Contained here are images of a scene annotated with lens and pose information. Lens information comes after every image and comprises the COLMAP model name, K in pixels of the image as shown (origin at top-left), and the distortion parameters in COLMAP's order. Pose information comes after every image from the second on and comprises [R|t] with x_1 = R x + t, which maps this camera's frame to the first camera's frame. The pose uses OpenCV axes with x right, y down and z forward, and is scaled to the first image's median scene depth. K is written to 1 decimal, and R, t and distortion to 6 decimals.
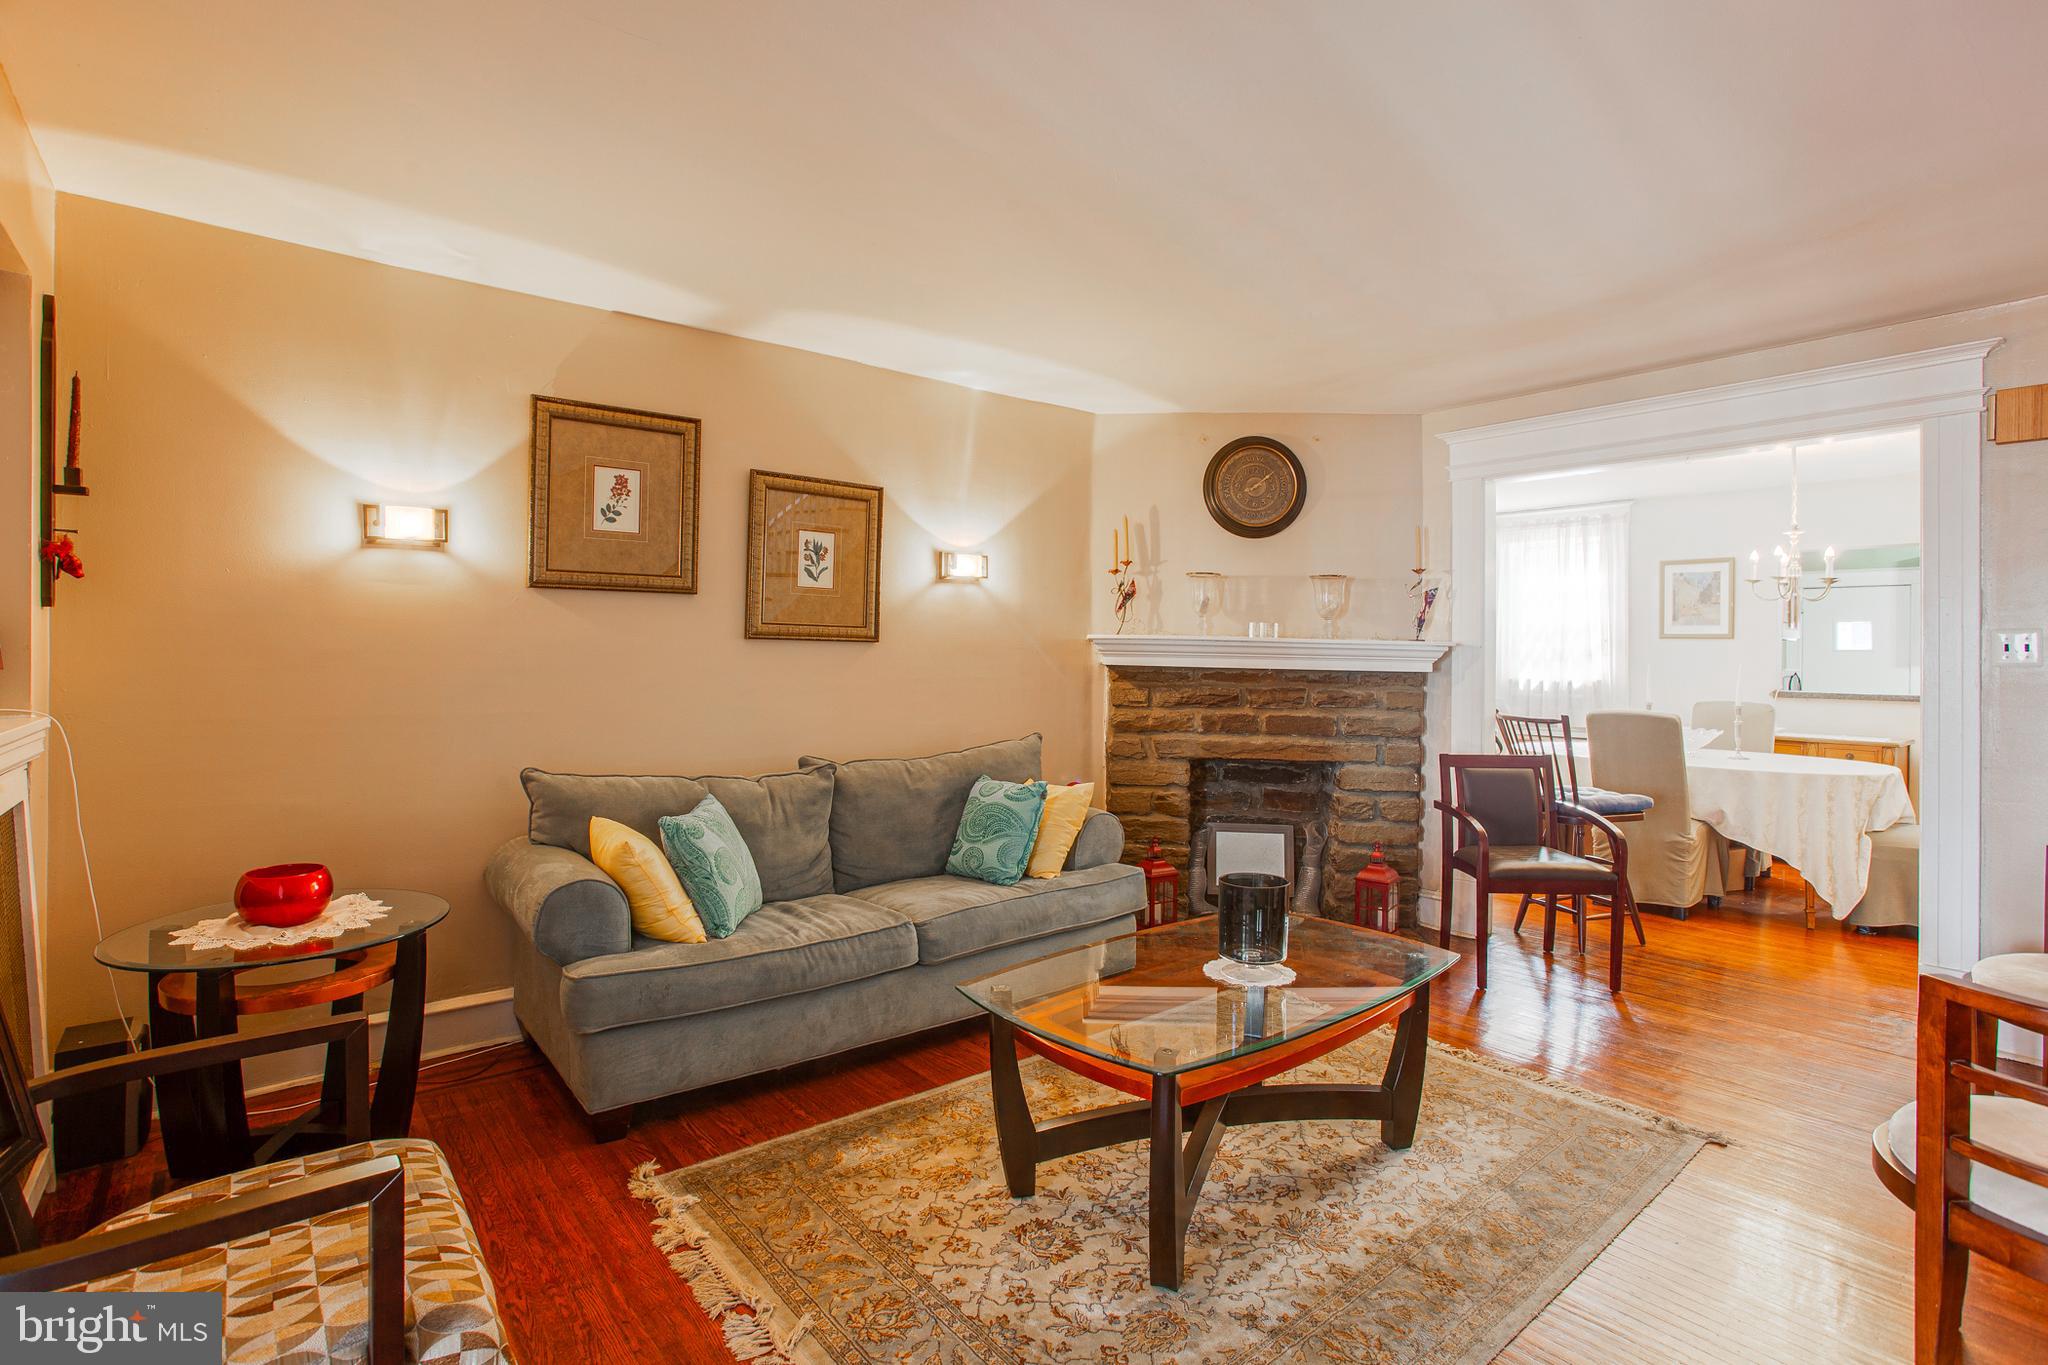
lens RADIAL K [[992.6, 0, 1030.6], [0, 992.6, 644.6], [0, 0, 1]] dist [-0.002897, 0.000063]
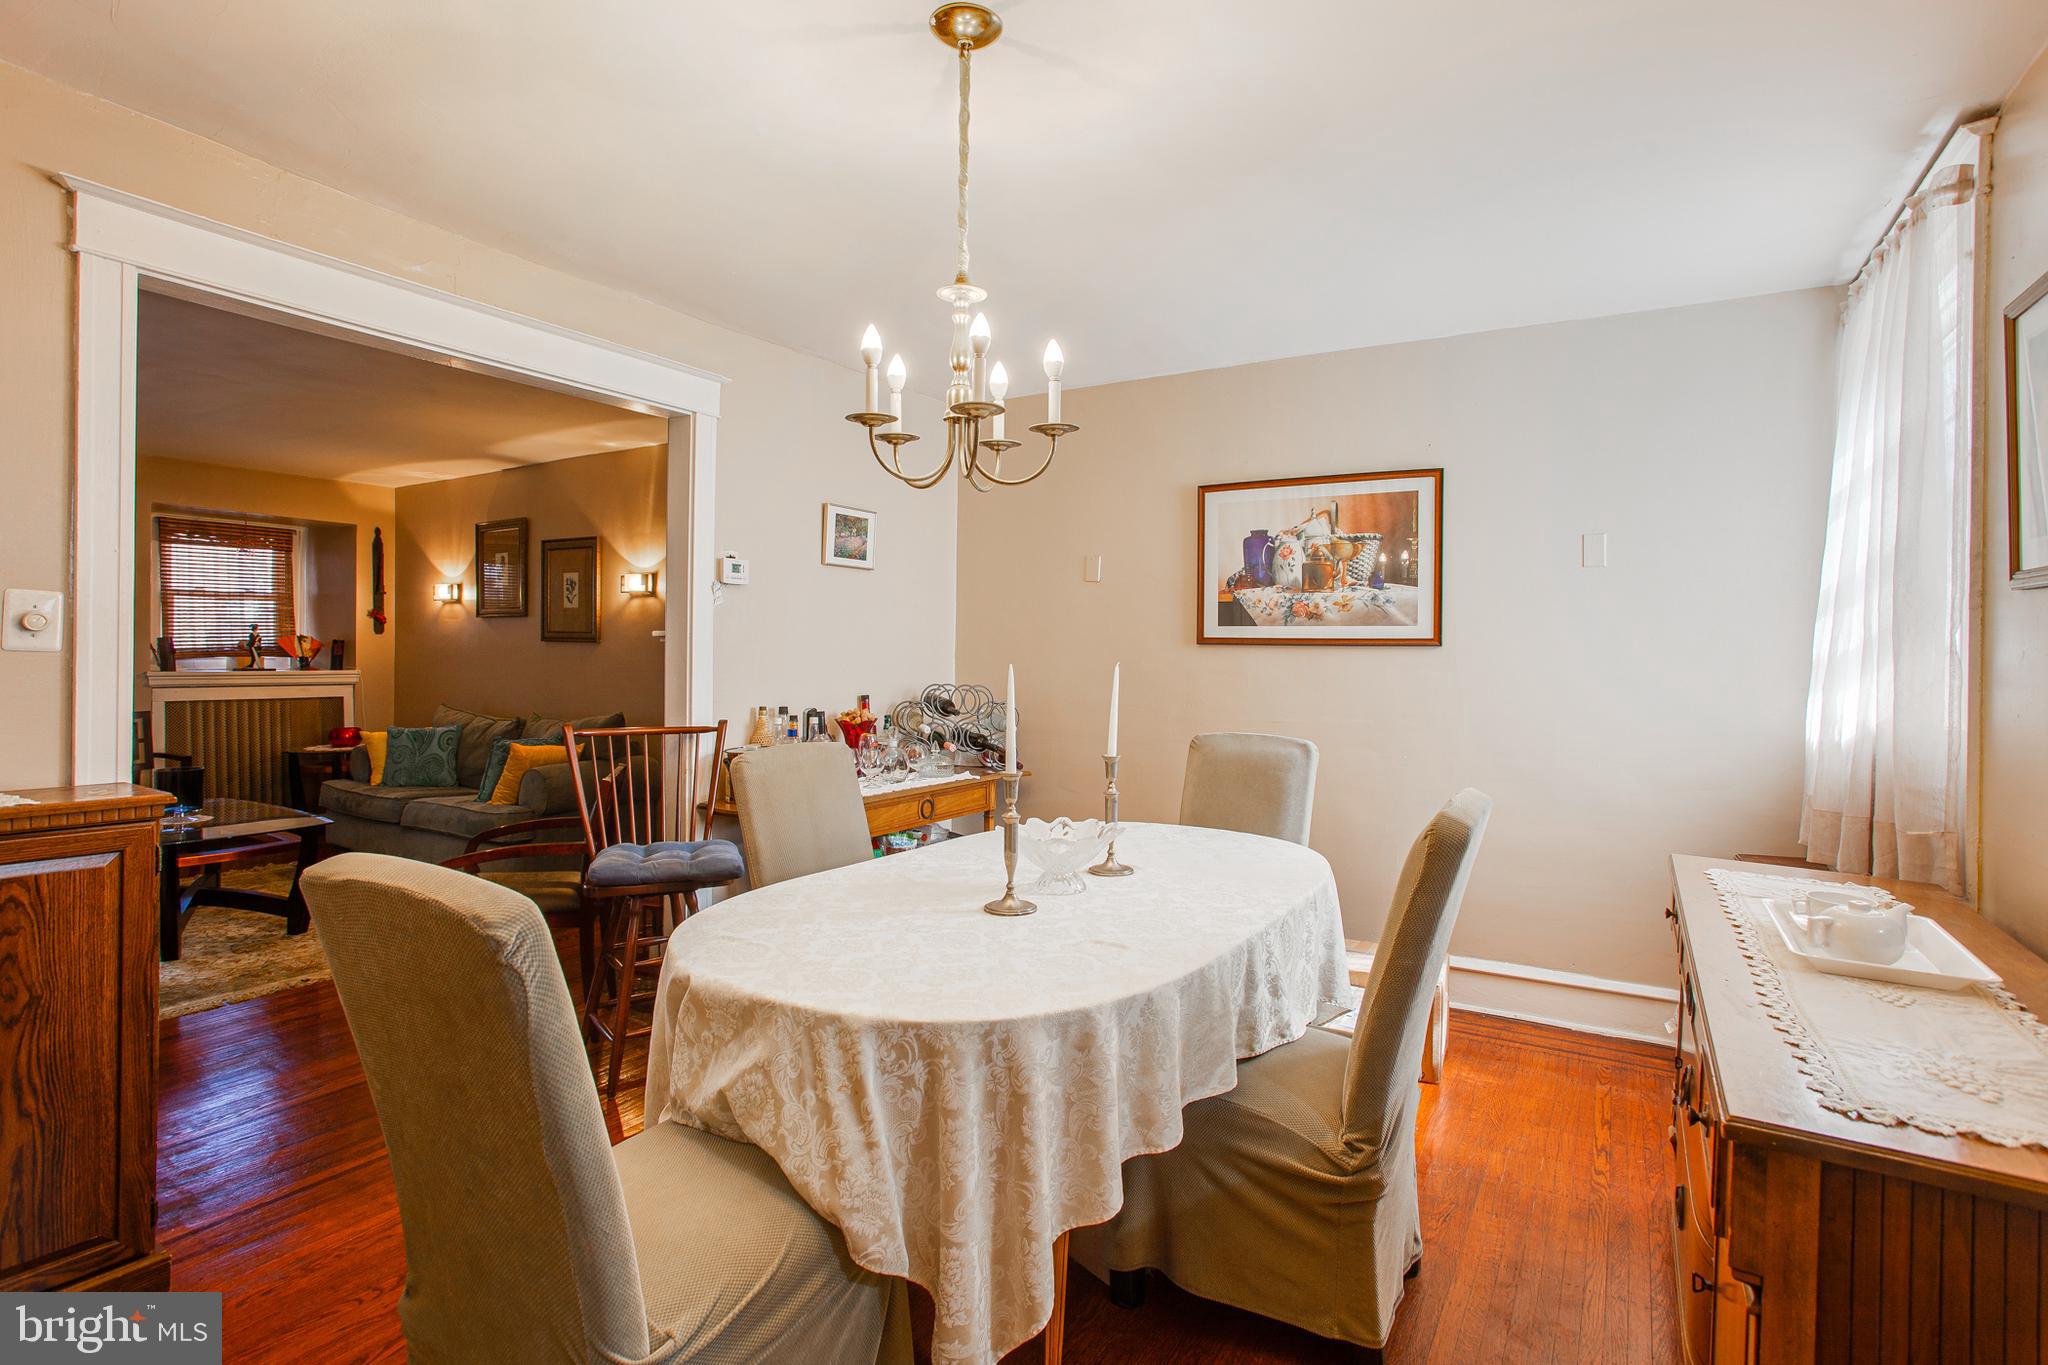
lens RADIAL K [[992.7, 0, 1015.9], [0, 992.7, 662.2], [0, 0, 1]] dist [-0.063859, 0.037449]
pose [[0.308344, 0.006068, -0.951256, 1.523348], [0.001308, 0.999976, 0.006802, 0.020049], [0.951274, -0.003341, 0.308329, 1.224172]]
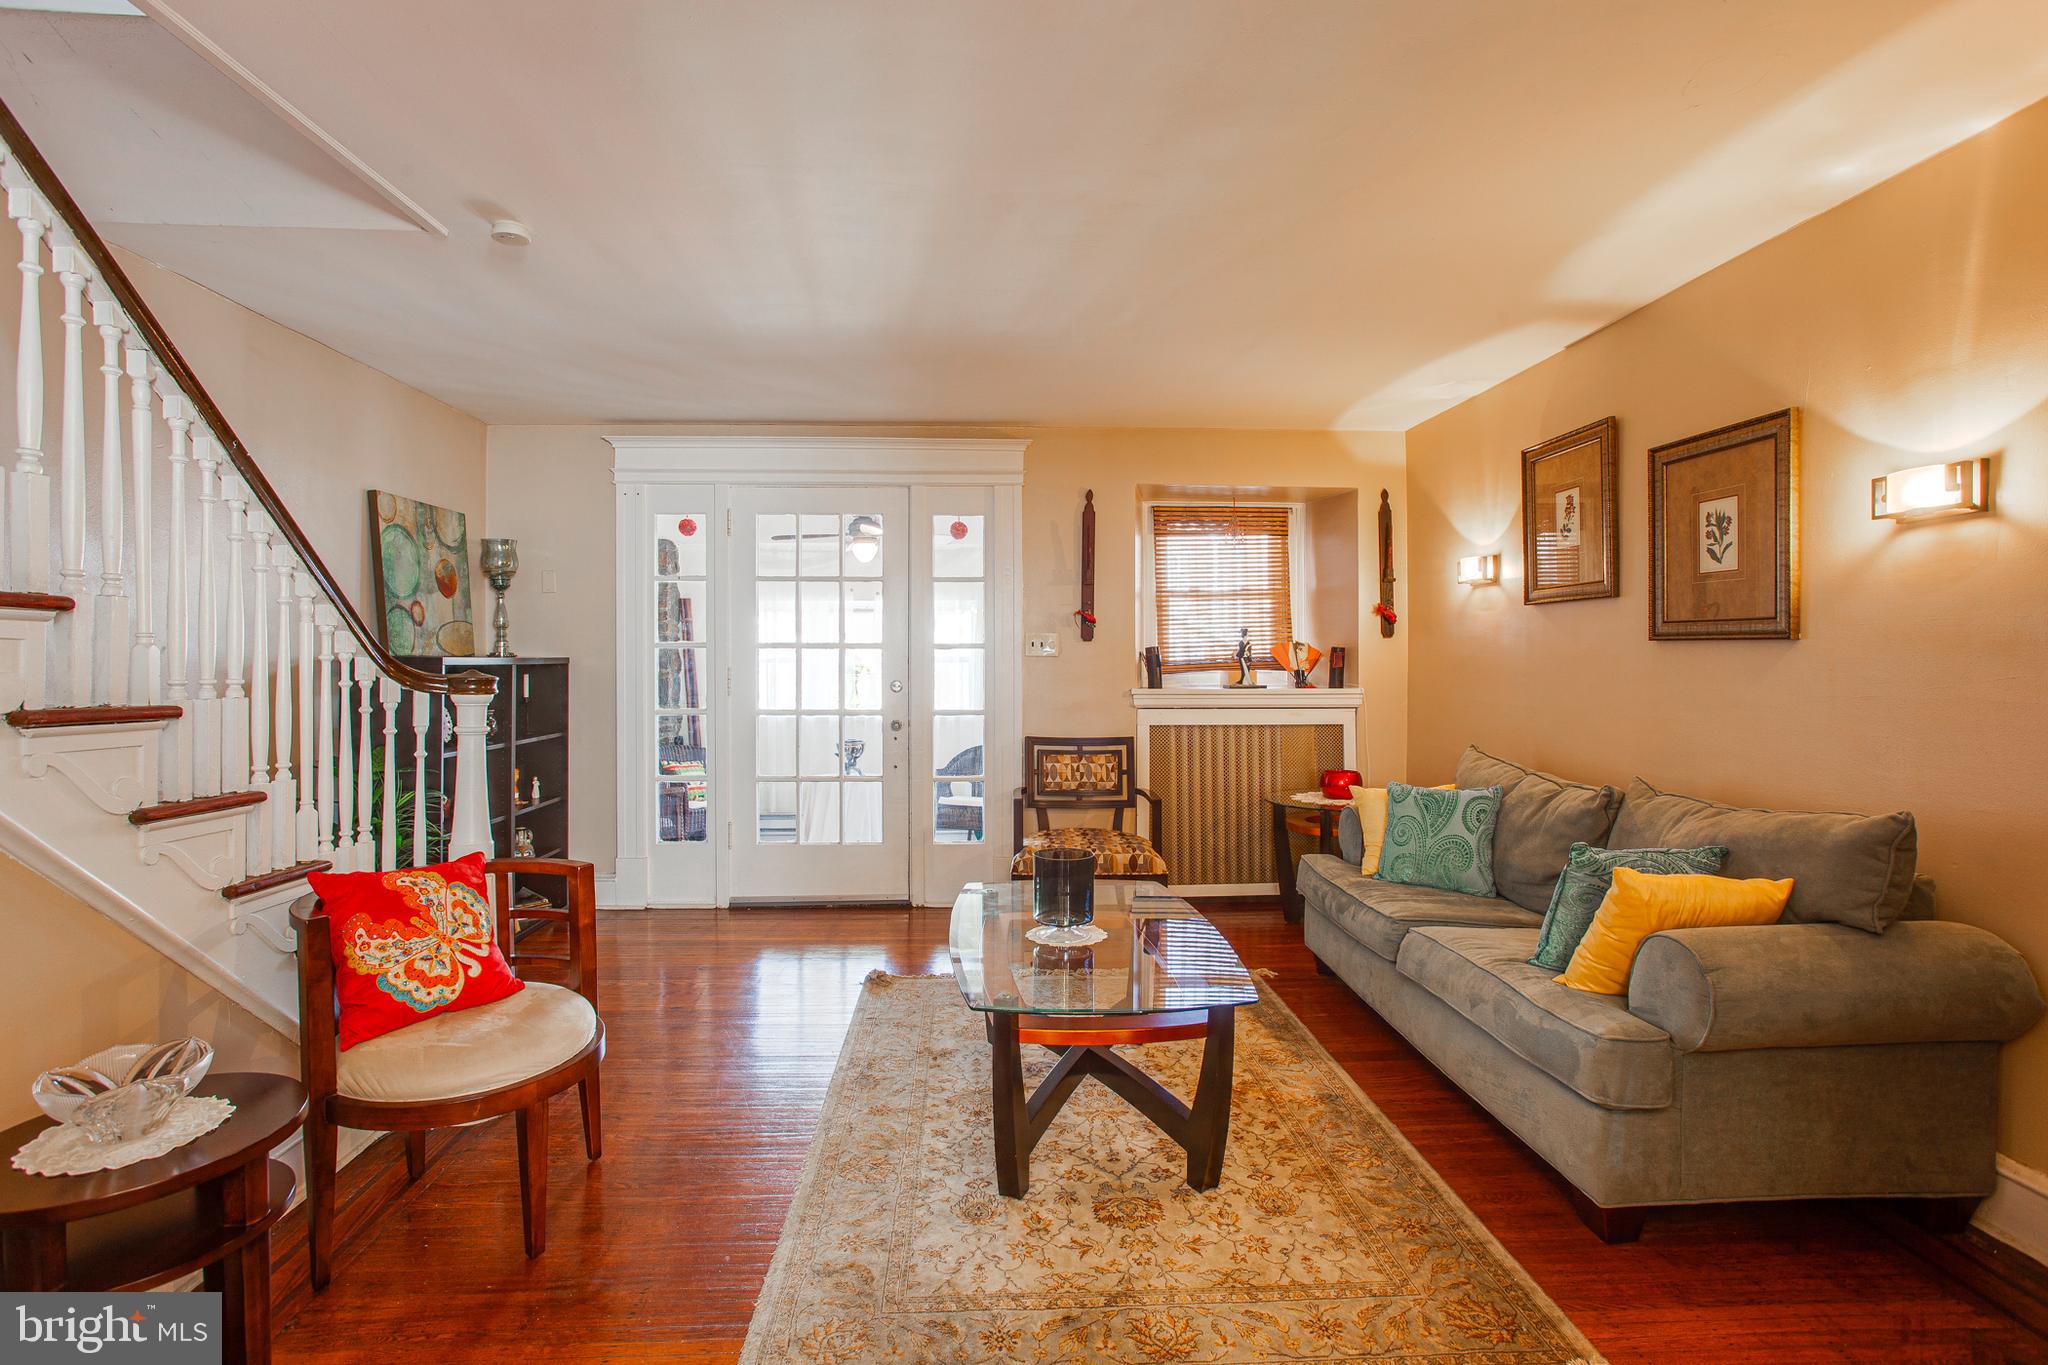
lens RADIAL K [[992.7, 0, 1015.9], [0, 992.7, 662.2], [0, 0, 1]] dist [-0.063859, 0.037449]
pose [[-0.612697, 0.001172, -0.790317, 0.733030], [0.008065, 0.999956, -0.004769, 0.012679], [0.790276, -0.009296, -0.612680, 1.057184]]
